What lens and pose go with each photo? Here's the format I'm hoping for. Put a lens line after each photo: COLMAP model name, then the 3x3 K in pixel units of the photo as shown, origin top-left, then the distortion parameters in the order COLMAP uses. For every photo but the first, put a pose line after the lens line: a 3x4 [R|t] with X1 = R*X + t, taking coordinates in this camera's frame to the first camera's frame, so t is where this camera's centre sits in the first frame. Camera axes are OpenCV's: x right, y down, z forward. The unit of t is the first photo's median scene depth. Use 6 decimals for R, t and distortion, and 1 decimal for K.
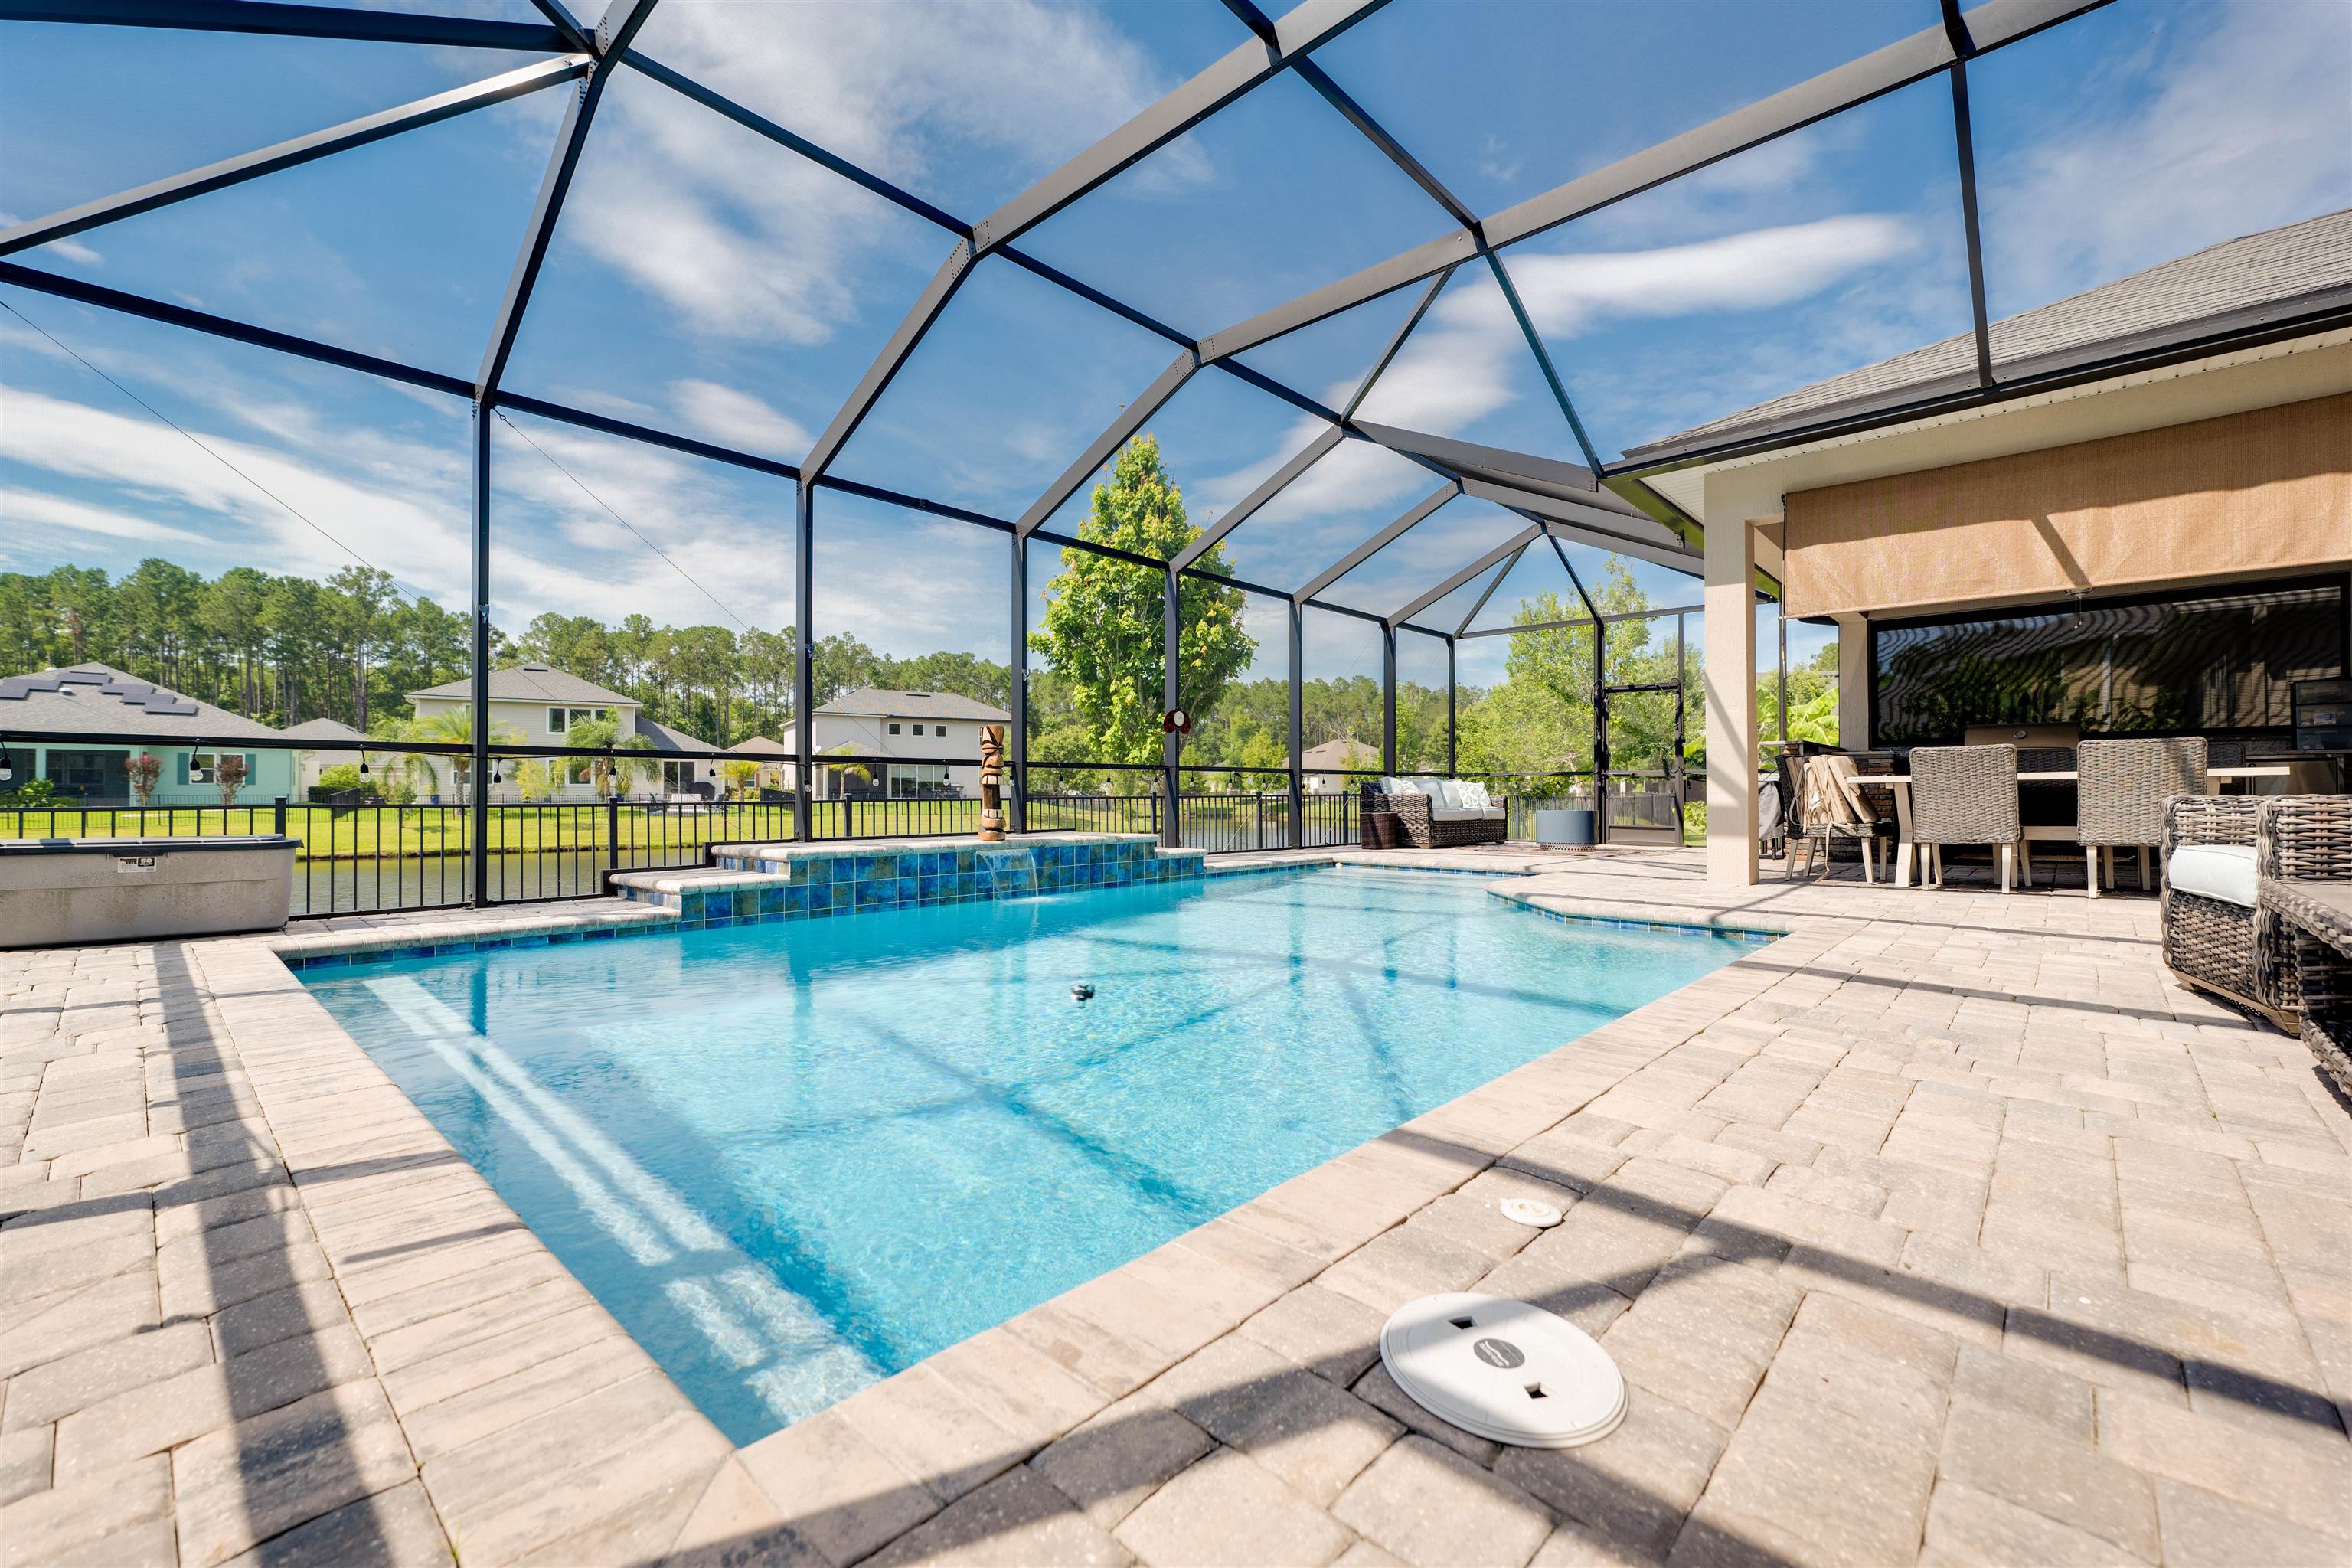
lens RADIAL K [[956.5, 0, 1176.0], [0, 956.5, 784.0], [0, 0, 1]] dist [0.001512, -0.000063]
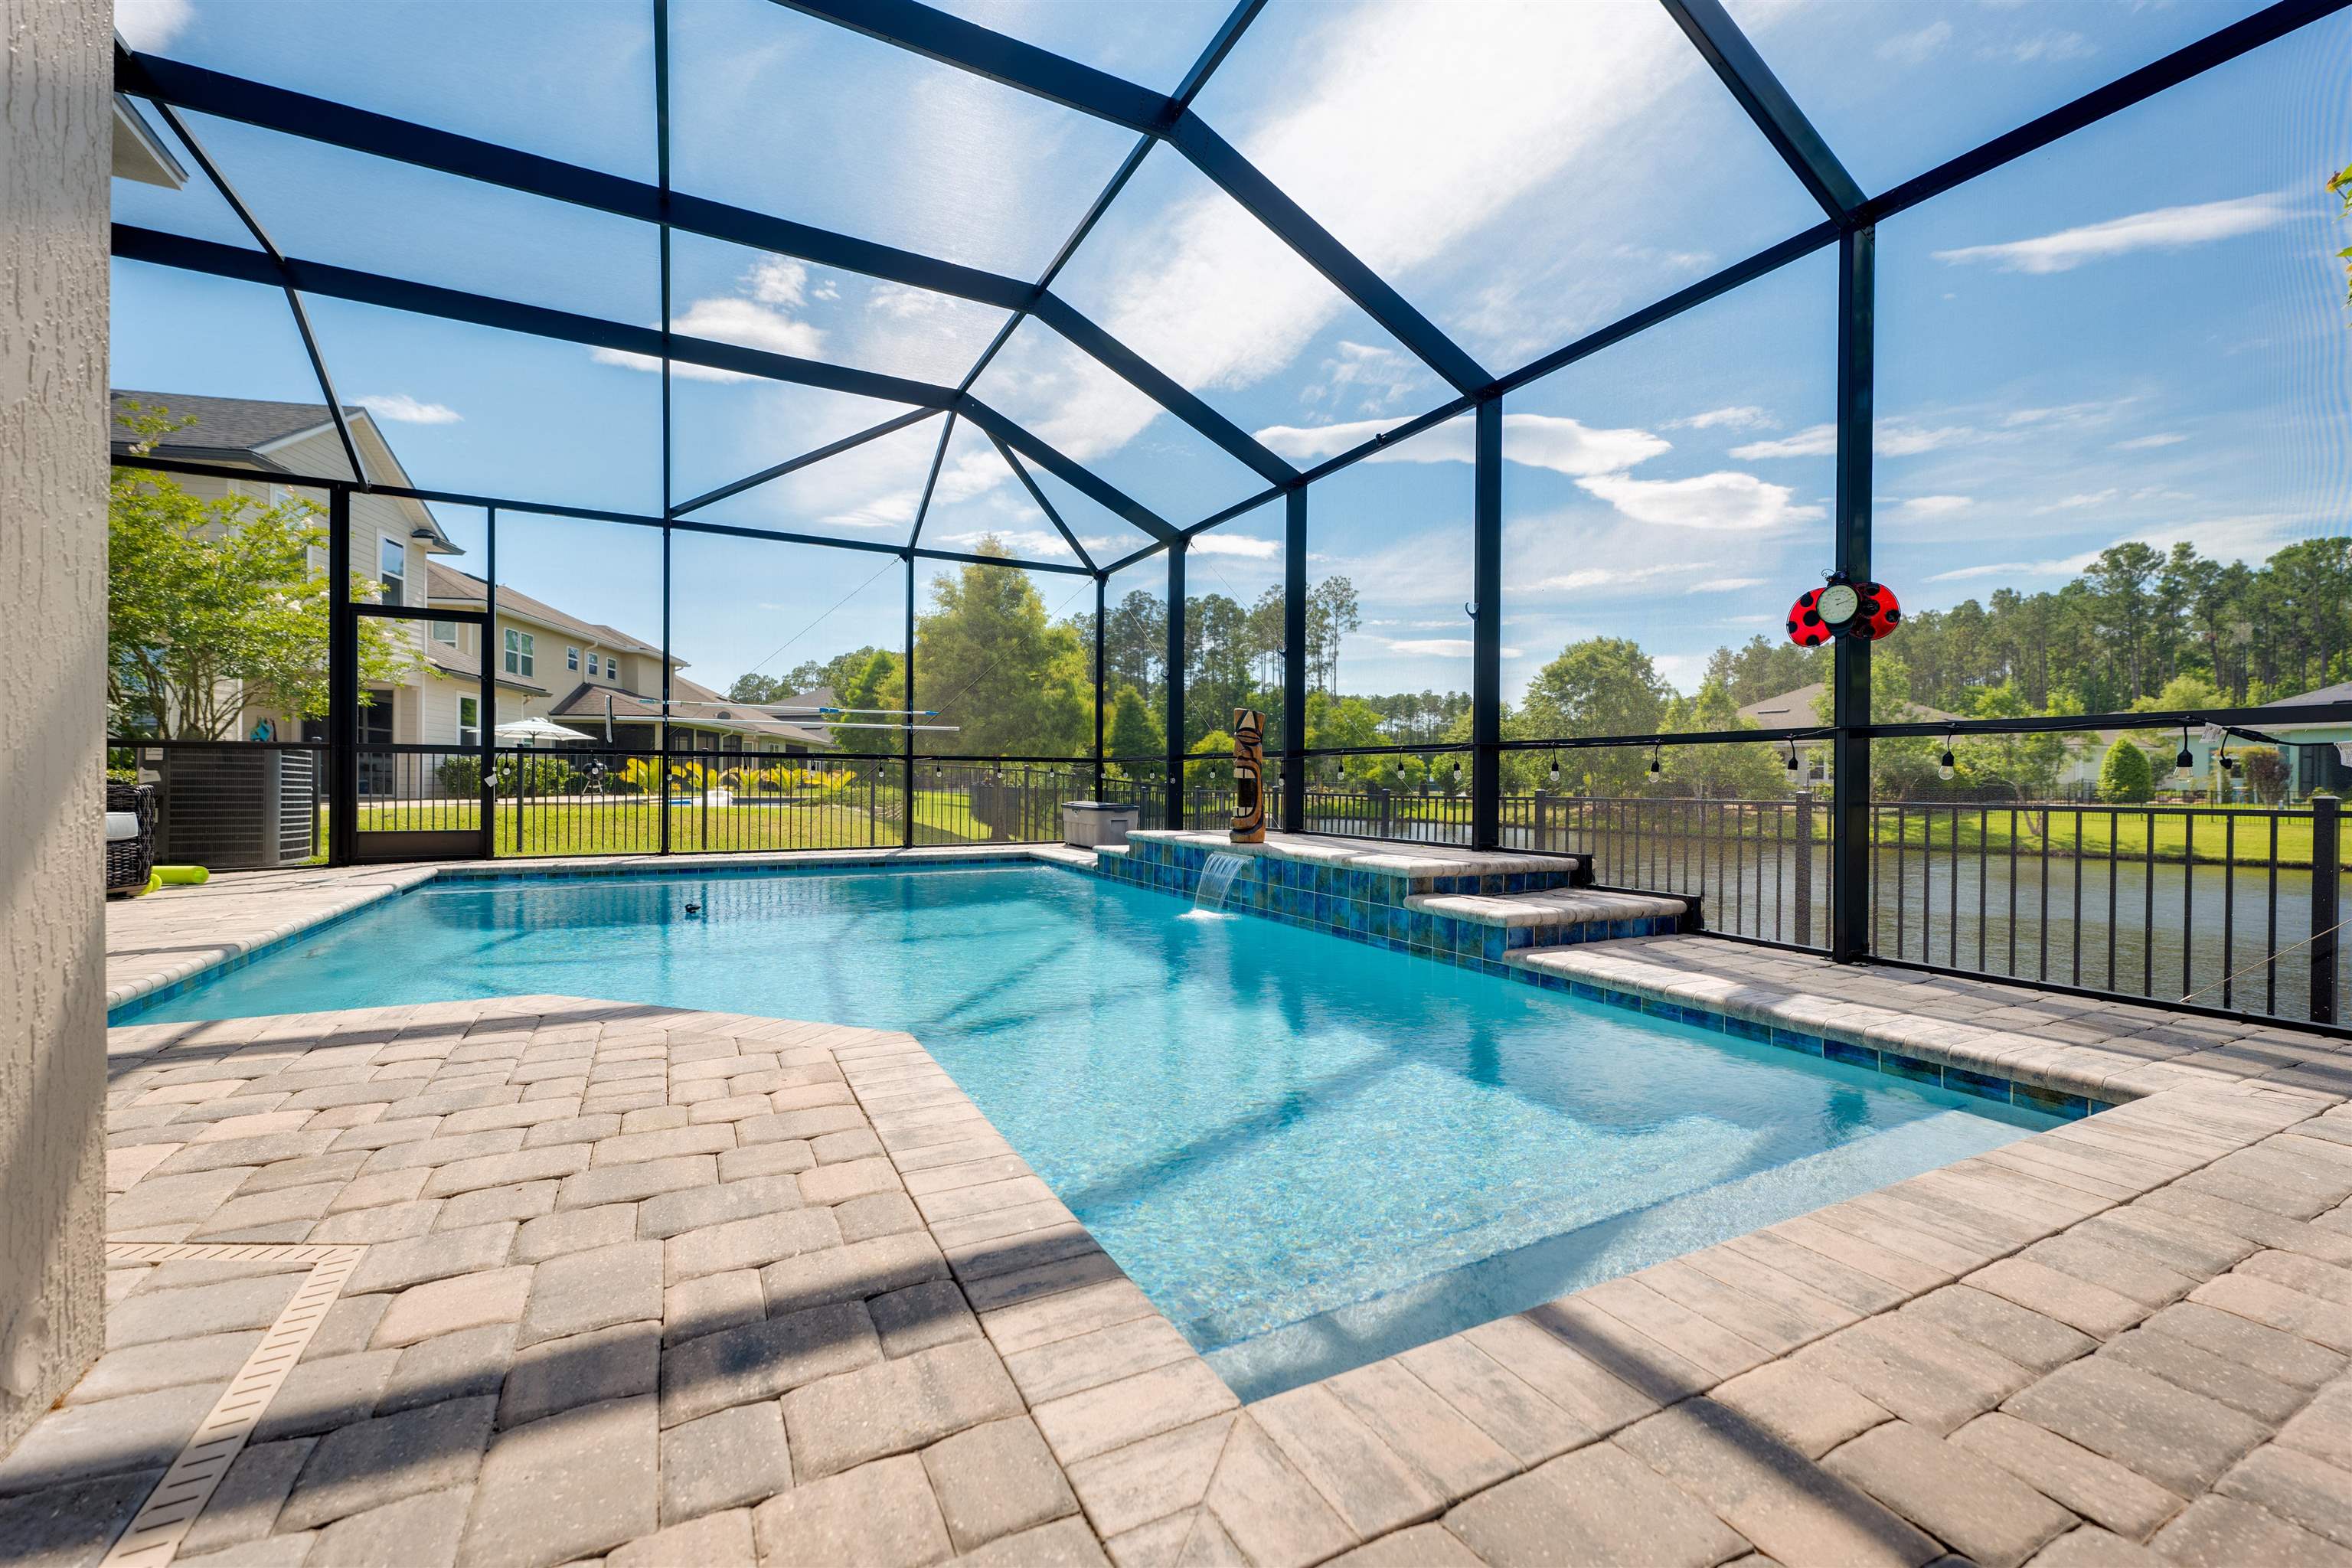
lens RADIAL K [[956.5, 0, 1176.0], [0, 956.5, 784.0], [0, 0, 1]] dist [0.001512, -0.000063]
pose [[-0.312719, 0.004596, -0.949835, 0.581318], [0.005023, 0.999982, 0.003184, 0.005167], [0.949833, -0.003775, -0.312736, 1.125541]]
